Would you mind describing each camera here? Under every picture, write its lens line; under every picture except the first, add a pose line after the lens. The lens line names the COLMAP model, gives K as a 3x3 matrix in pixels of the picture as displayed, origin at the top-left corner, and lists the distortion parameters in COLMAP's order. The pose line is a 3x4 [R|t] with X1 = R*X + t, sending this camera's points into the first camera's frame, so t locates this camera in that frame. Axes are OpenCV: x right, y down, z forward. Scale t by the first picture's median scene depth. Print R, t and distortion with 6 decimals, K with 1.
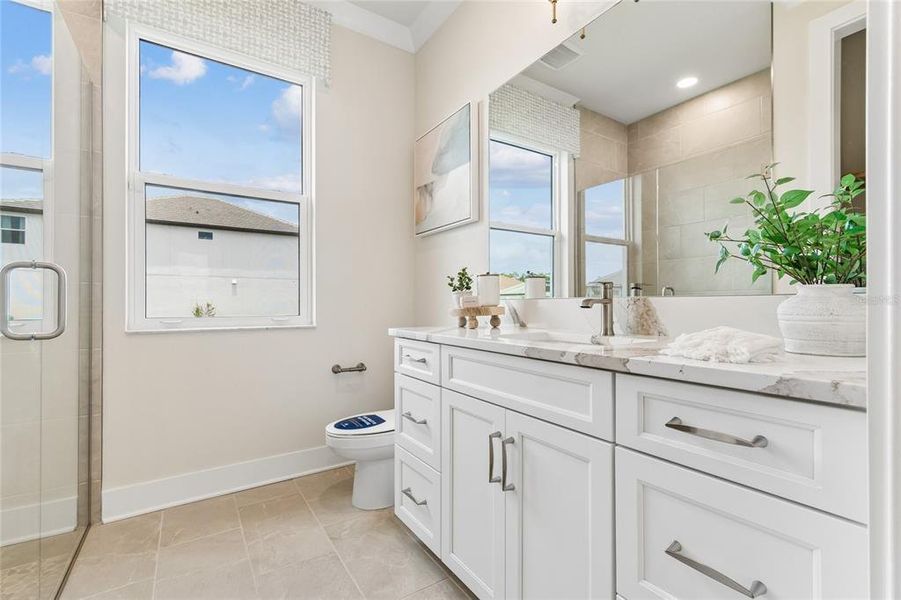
lens RADIAL K [[395.5, 0, 450.5], [0, 395.5, 300.0], [0, 0, 1]] dist [0.000409, 0.000062]
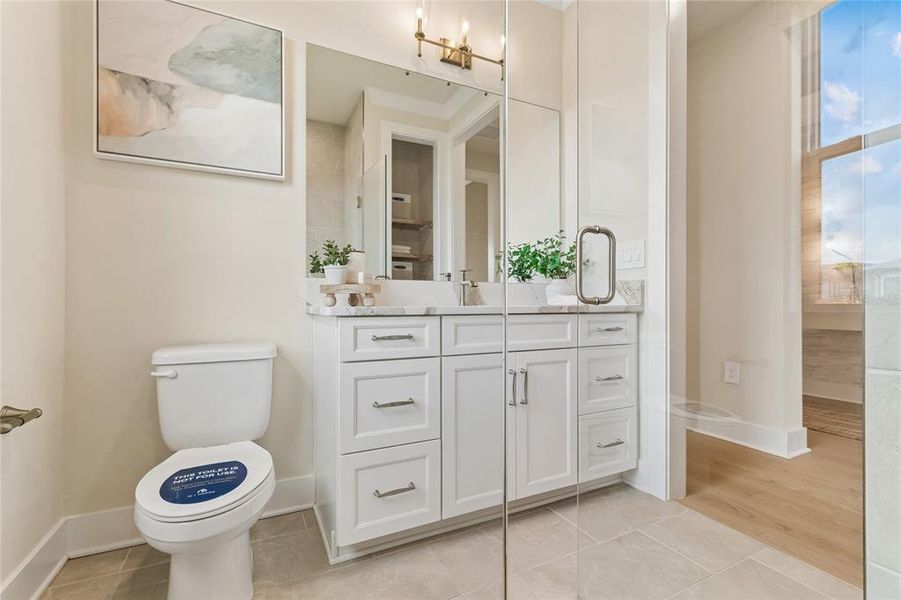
lens RADIAL K [[395.5, 0, 450.5], [0, 395.5, 300.0], [0, 0, 1]] dist [0.000409, 0.000062]
pose [[0.125485, 0.011536, 0.992028, -0.736496], [-0.007441, 0.999915, -0.010686, 0.055881], [-0.992068, -0.006041, 0.125560, 0.579875]]
